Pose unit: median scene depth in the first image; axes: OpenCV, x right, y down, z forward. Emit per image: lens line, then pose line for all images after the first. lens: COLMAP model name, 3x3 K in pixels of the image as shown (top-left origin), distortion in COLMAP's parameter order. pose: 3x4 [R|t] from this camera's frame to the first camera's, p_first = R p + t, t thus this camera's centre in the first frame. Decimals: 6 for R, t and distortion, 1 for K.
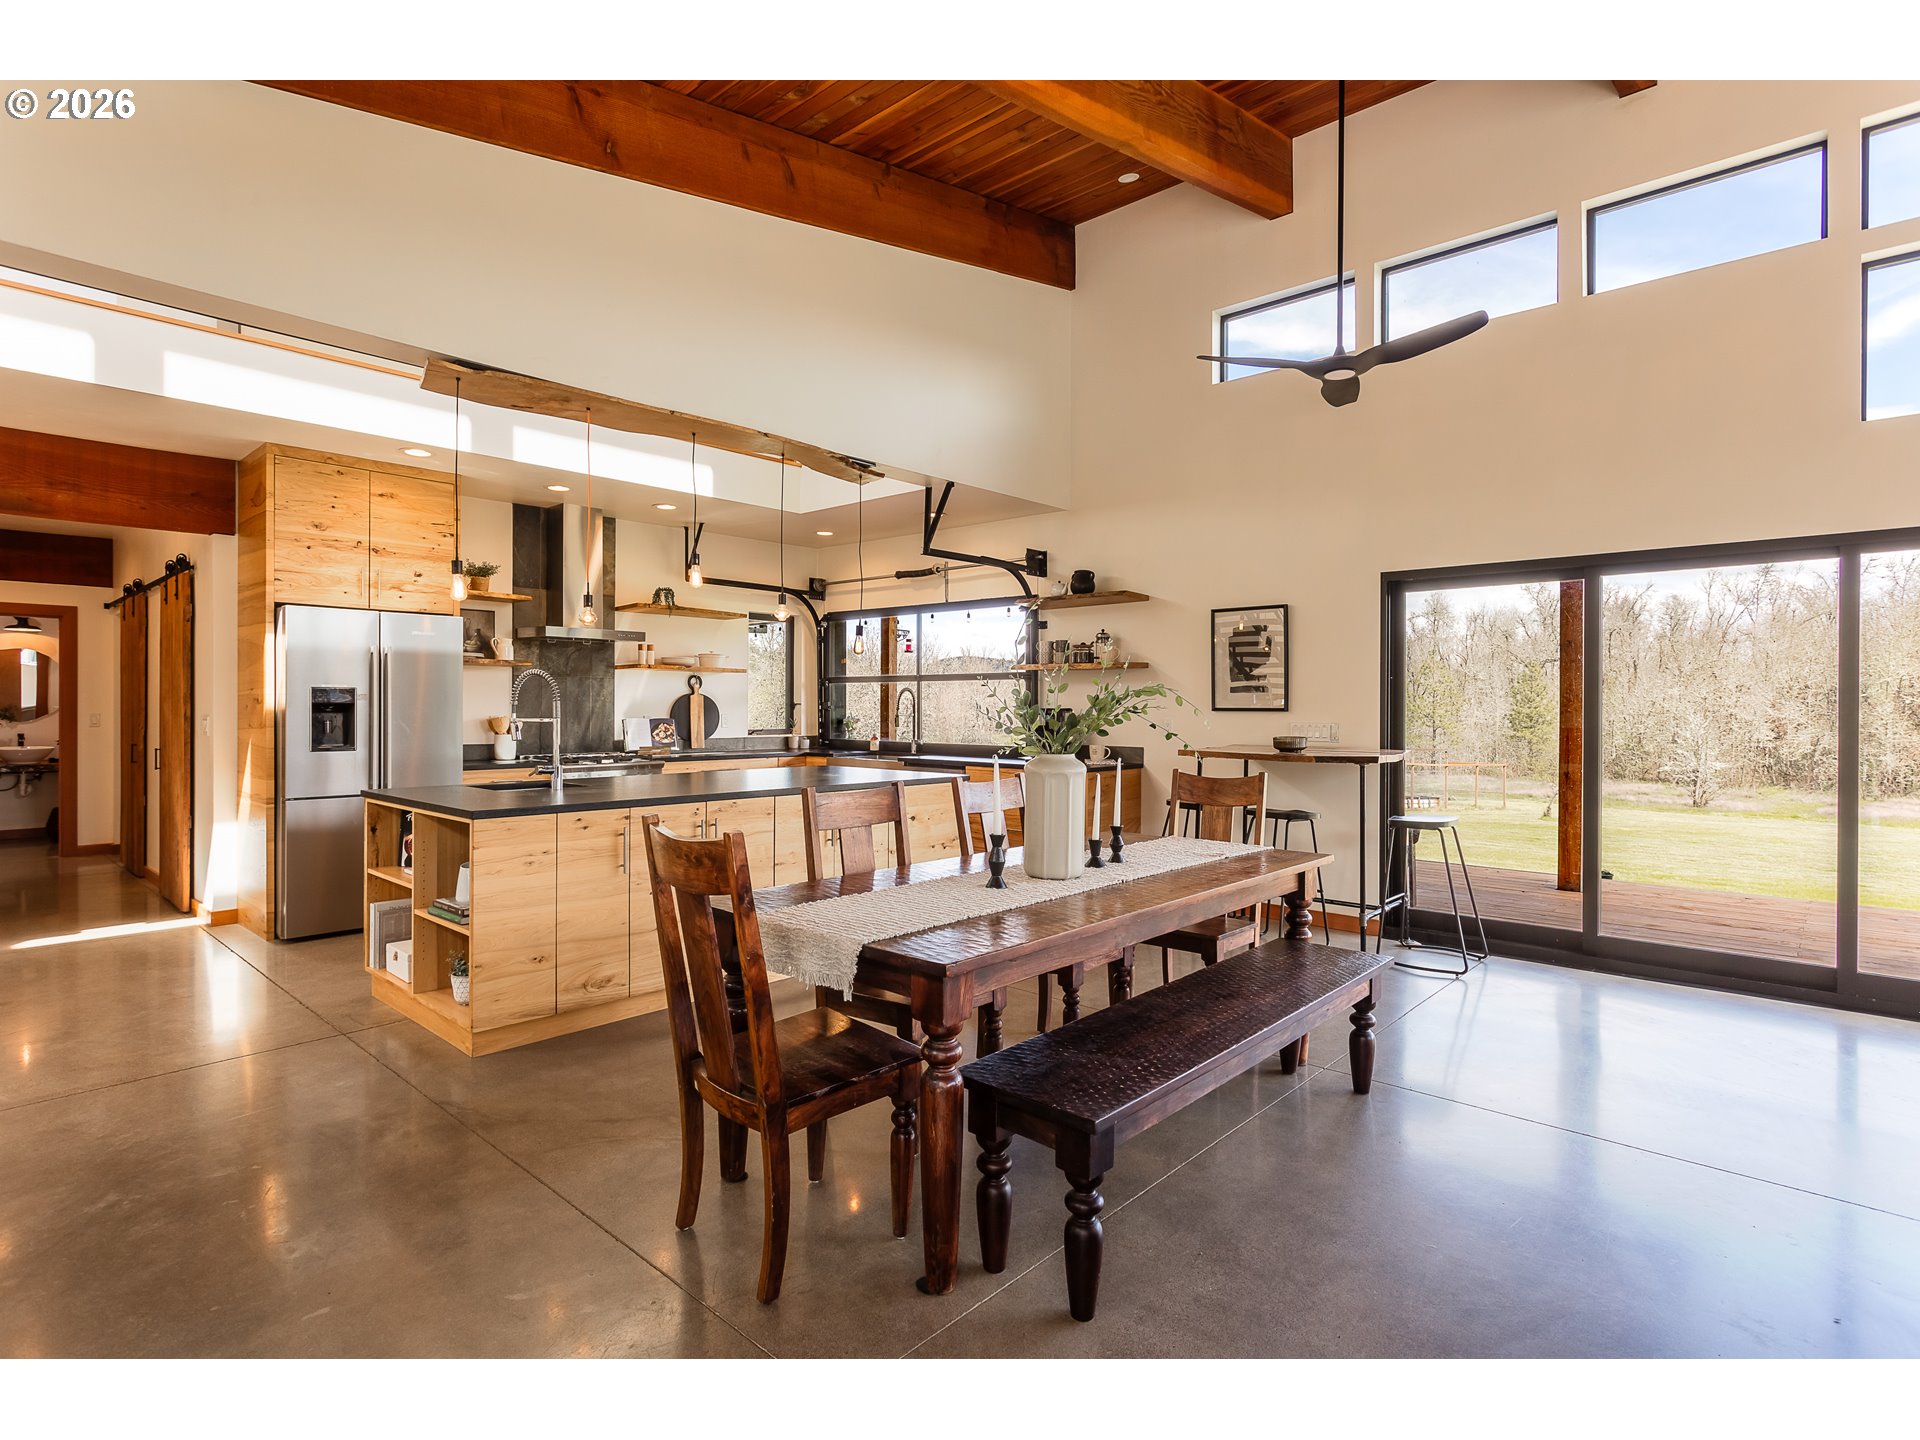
lens RADIAL K [[924.1, 0, 962.2], [0, 924.1, 706.2], [0, 0, 1]] dist [-0.001322, 0.000229]
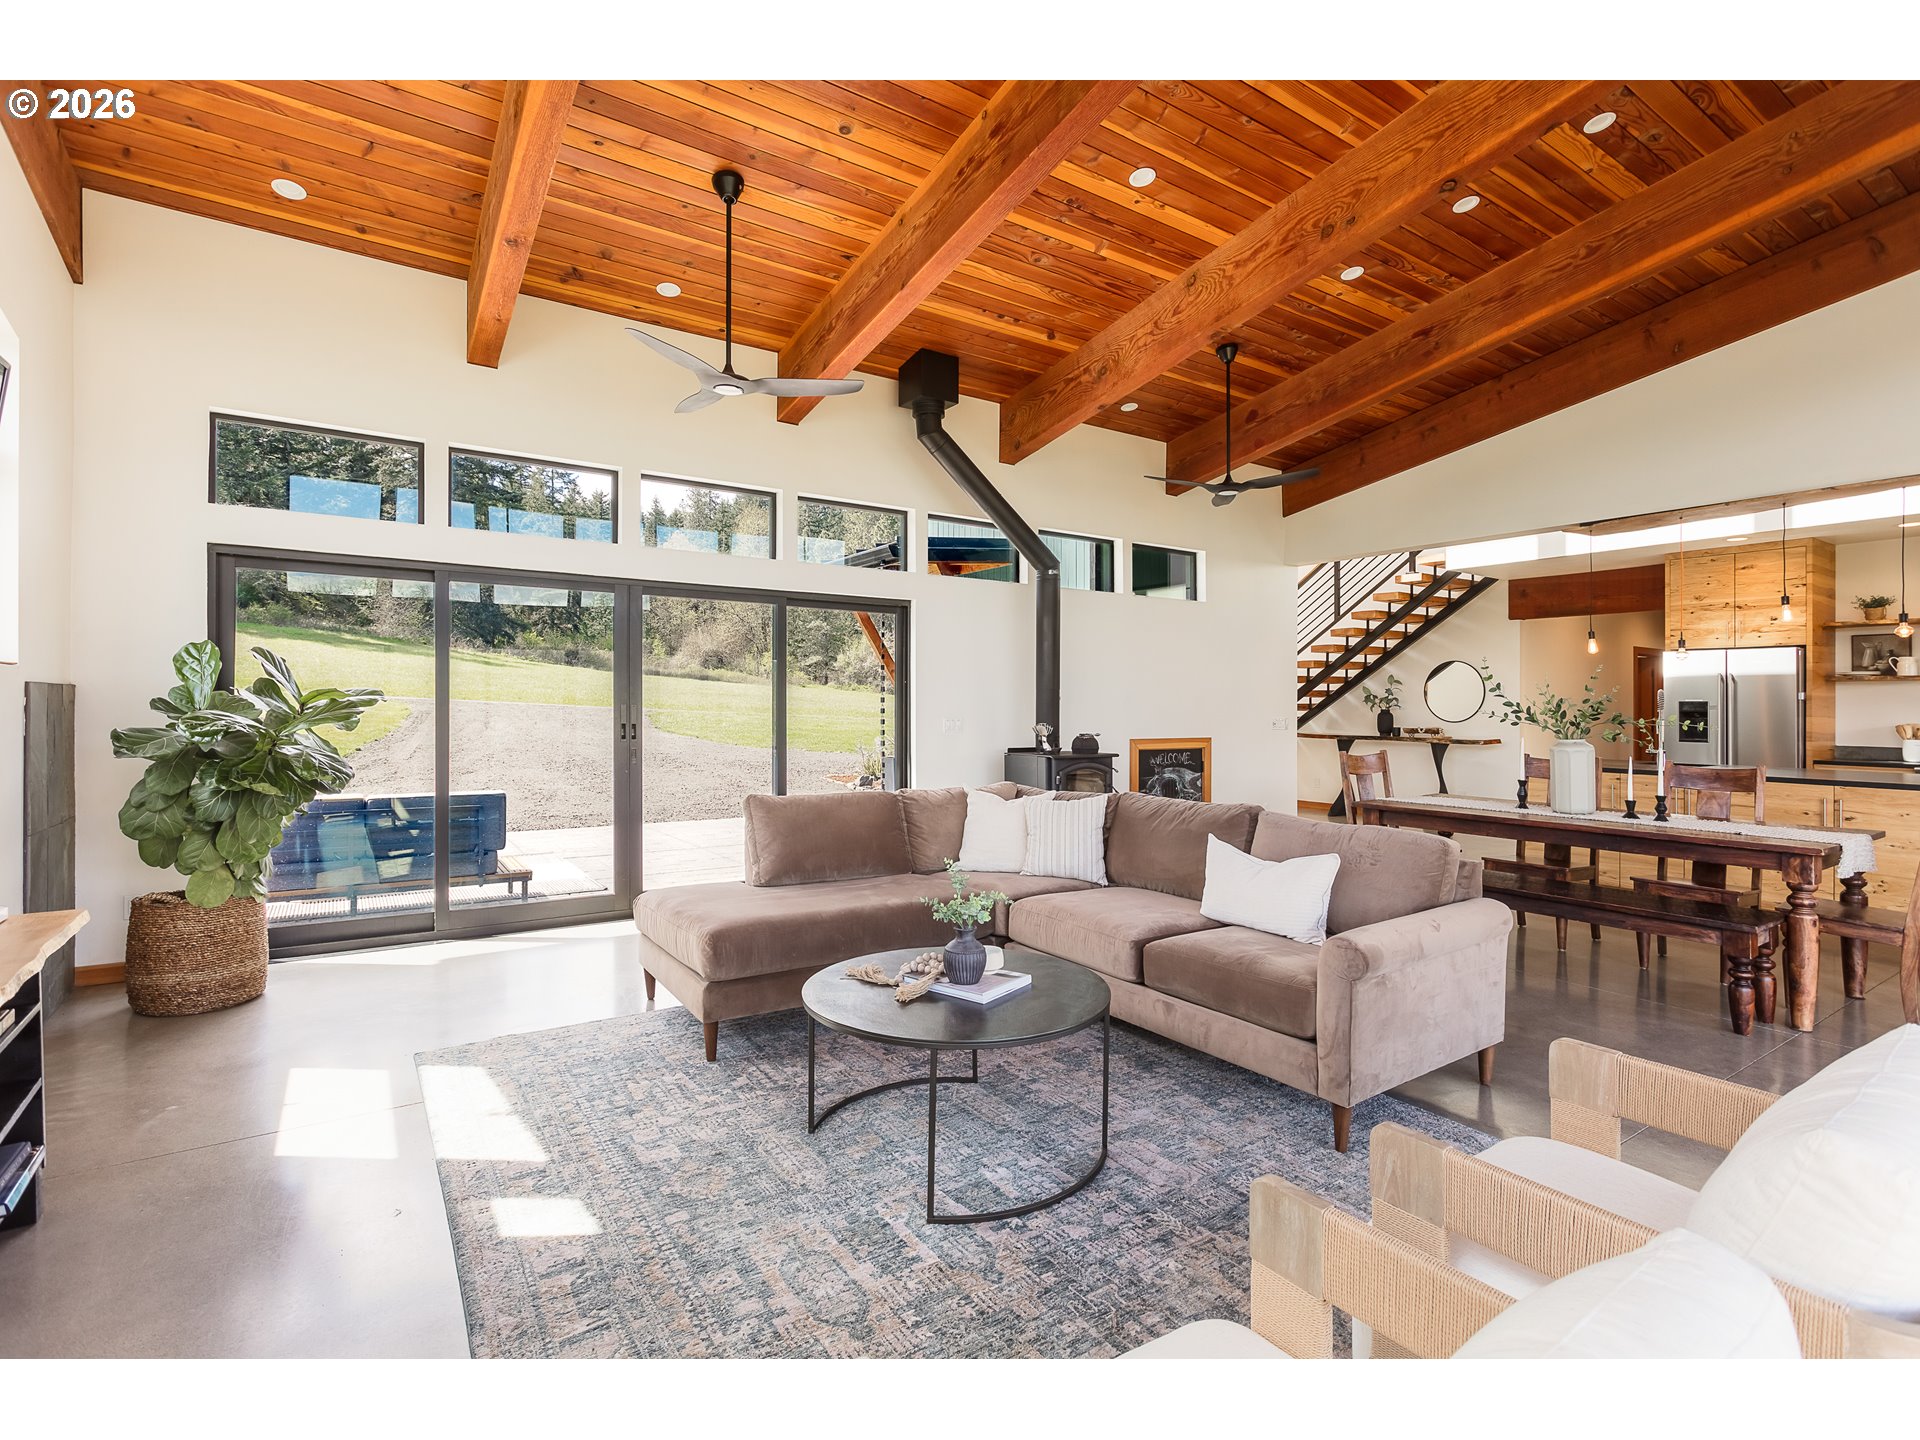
lens RADIAL K [[924.1, 0, 962.2], [0, 924.1, 706.2], [0, 0, 1]] dist [-0.001322, 0.000229]
pose [[-0.237153, -0.002808, -0.971468, 1.110028], [-0.007531, 0.999971, -0.001052, -0.001410], [0.971443, 0.007067, -0.237167, 0.163000]]
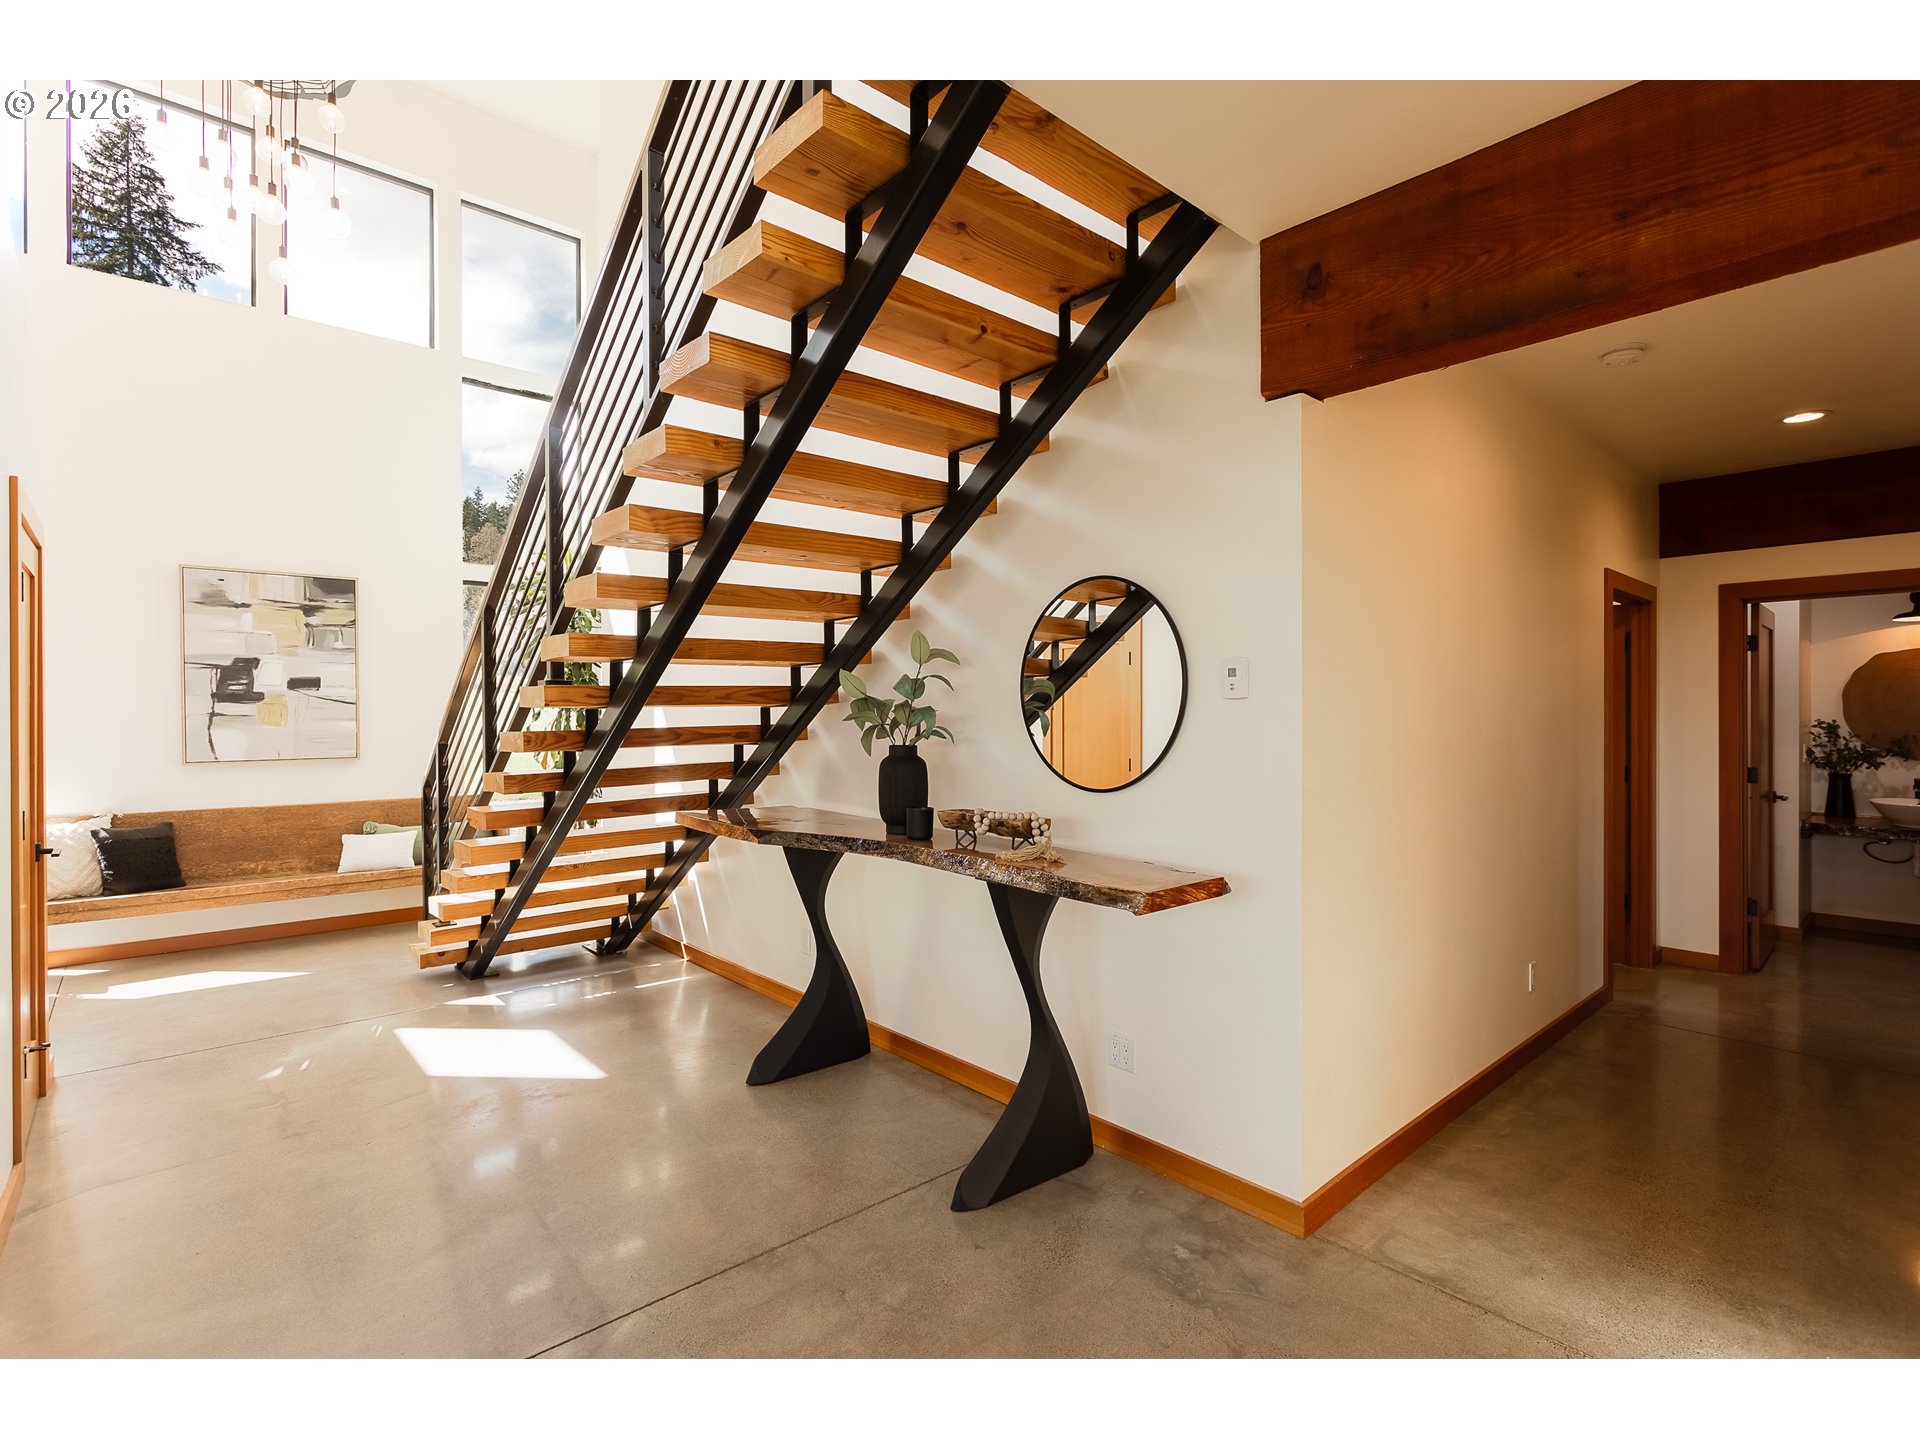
lens RADIAL K [[924.1, 0, 962.2], [0, 924.1, 706.2], [0, 0, 1]] dist [-0.001322, 0.000229]
pose [[-0.117757, -0.009423, -0.992998, -0.523076], [-0.001324, 0.999956, -0.009332, -0.024780], [0.993042, 0.000216, -0.117764, 0.710121]]
